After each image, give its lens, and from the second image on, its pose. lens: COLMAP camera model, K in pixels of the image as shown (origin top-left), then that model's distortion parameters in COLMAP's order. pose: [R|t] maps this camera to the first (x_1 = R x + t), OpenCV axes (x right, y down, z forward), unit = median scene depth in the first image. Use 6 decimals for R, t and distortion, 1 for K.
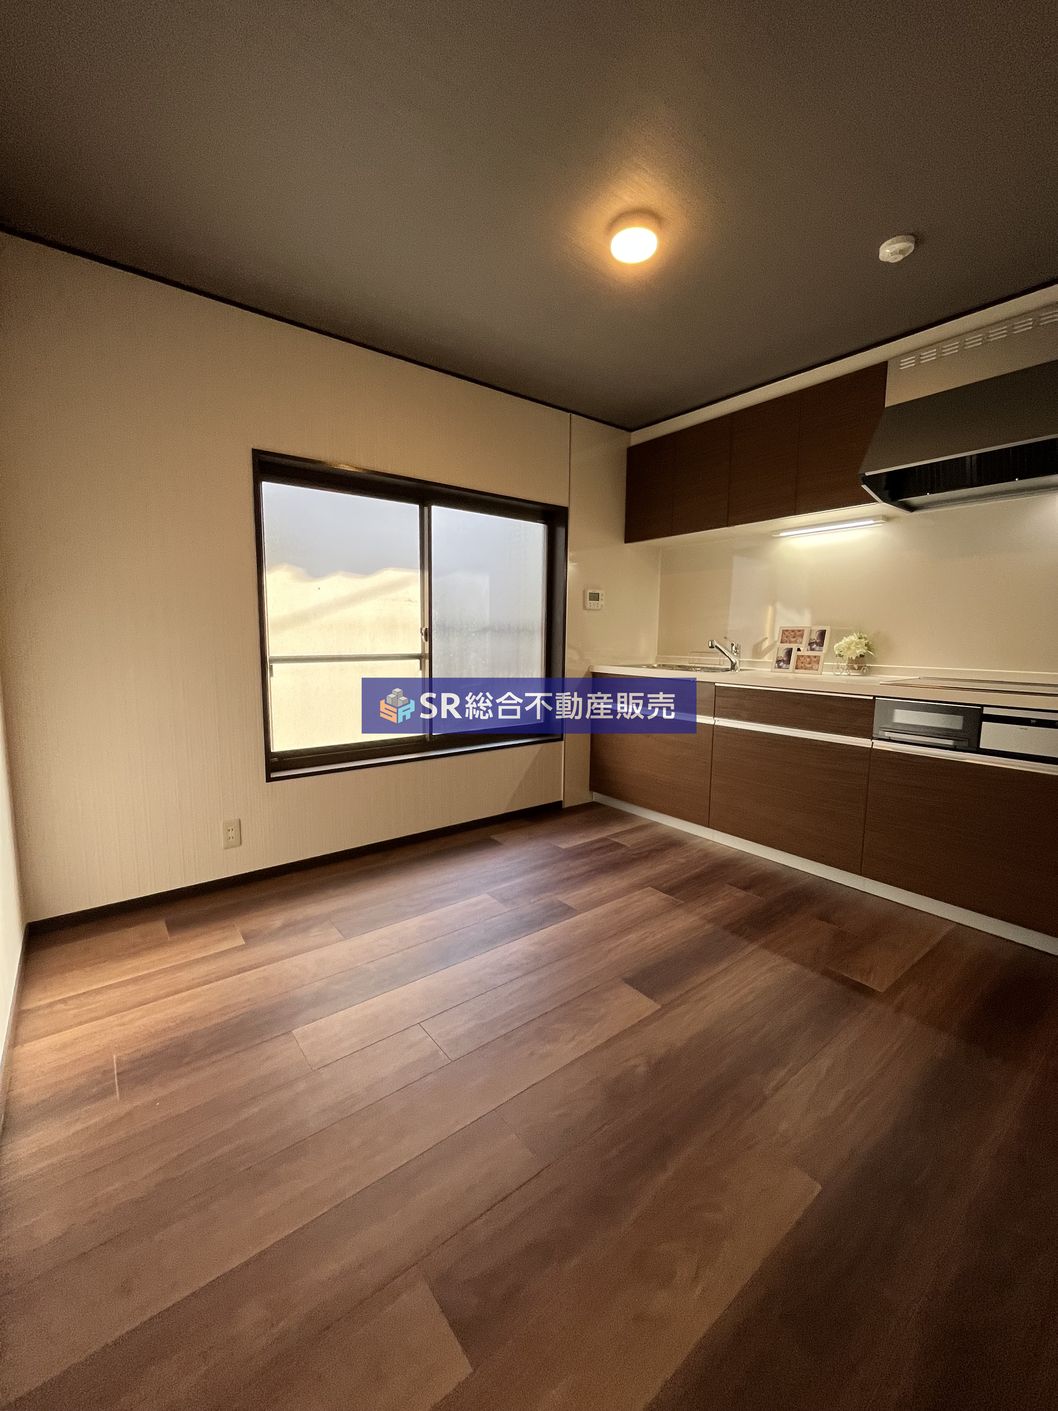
lens RADIAL K [[571.2, 0, 528.4], [0, 571.2, 702.5], [0, 0, 1]] dist [-0.006018, 0.000330]
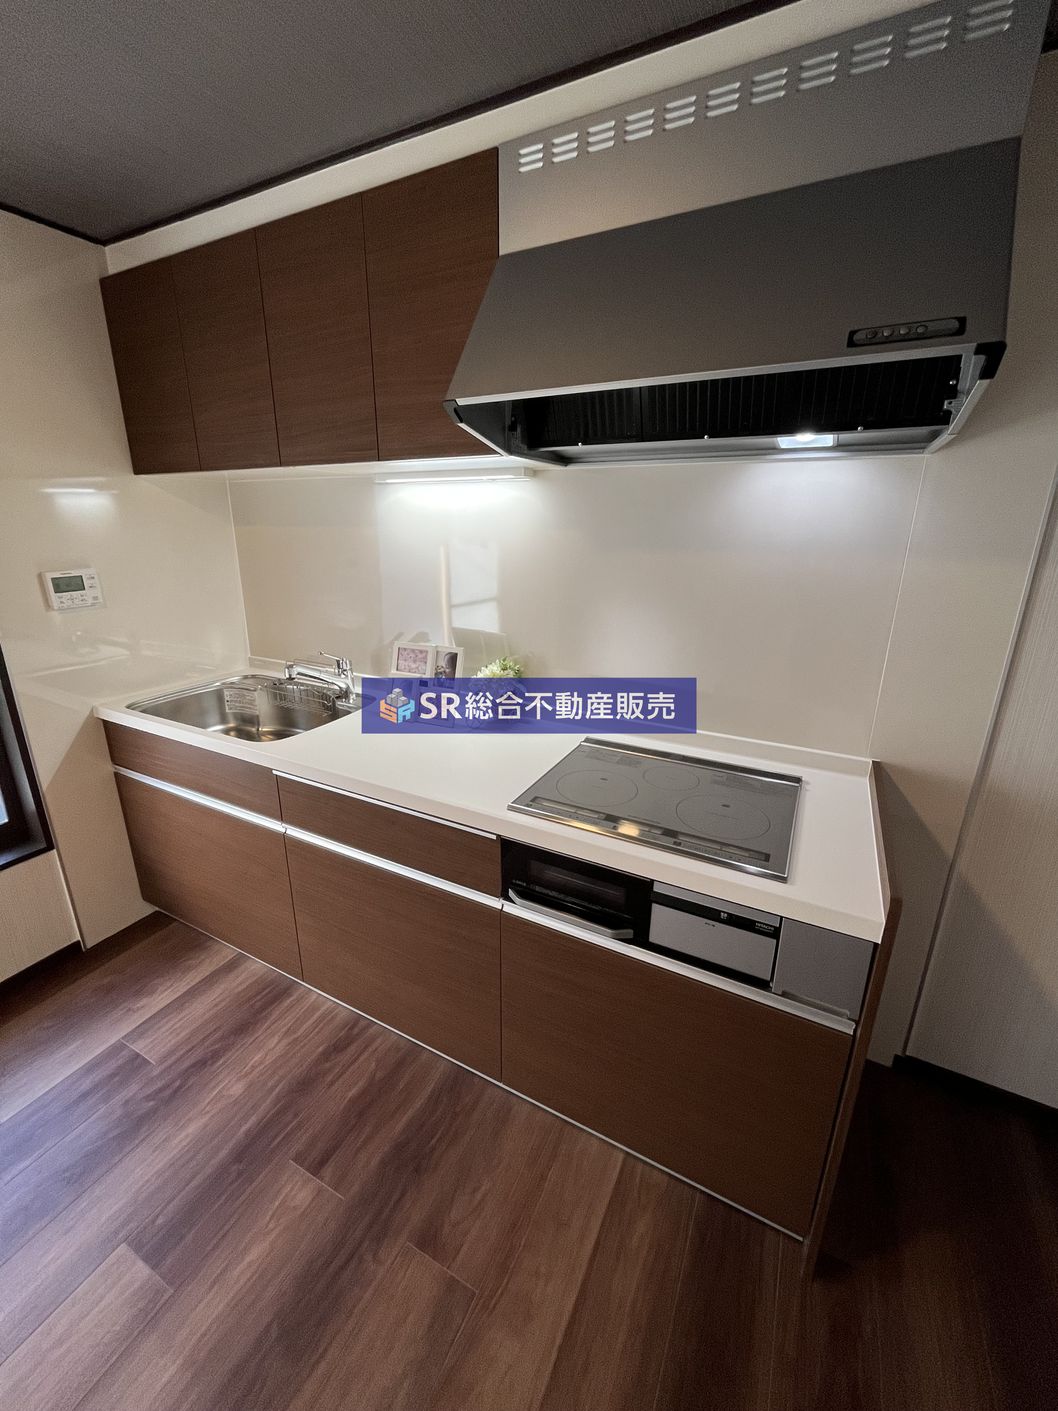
lens RADIAL K [[571.2, 0, 526.3], [0, 571.2, 703.9], [0, 0, 1]] dist [-0.006018, 0.000330]
pose [[0.910332, -0.128544, 0.393410, 0.365389], [0.049223, 0.977425, 0.205468, -0.214281], [-0.410941, -0.167679, 0.896109, 0.433315]]
